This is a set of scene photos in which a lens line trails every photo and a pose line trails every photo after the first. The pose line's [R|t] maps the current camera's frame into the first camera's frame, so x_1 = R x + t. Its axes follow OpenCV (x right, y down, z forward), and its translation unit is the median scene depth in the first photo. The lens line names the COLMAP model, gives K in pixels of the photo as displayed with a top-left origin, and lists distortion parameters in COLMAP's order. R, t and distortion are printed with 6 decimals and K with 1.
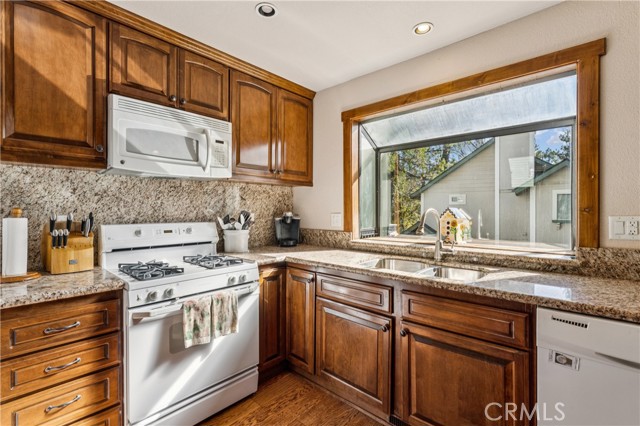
lens RADIAL K [[292.8, 0, 317.0], [0, 292.8, 210.3], [0, 0, 1]] dist [0.000642, 0.000168]
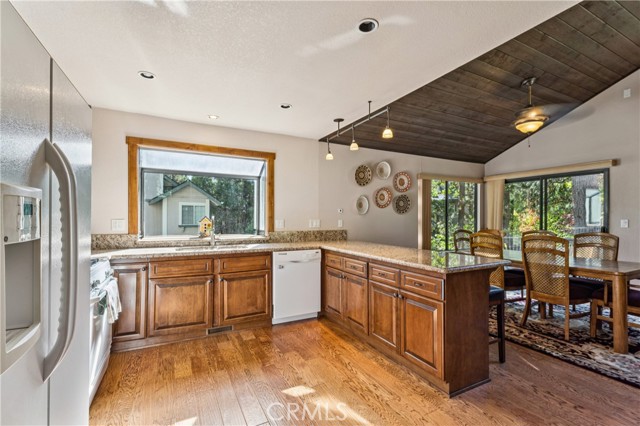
lens RADIAL K [[292.8, 0, 320.8], [0, 292.8, 215.9], [0, 0, 1]] dist [0.000642, 0.000168]
pose [[0.349611, 0.006685, 0.936871, -0.782287], [-0.000728, 0.999976, -0.006863, 0.003378], [-0.936895, 0.001718, 0.349608, -0.184673]]
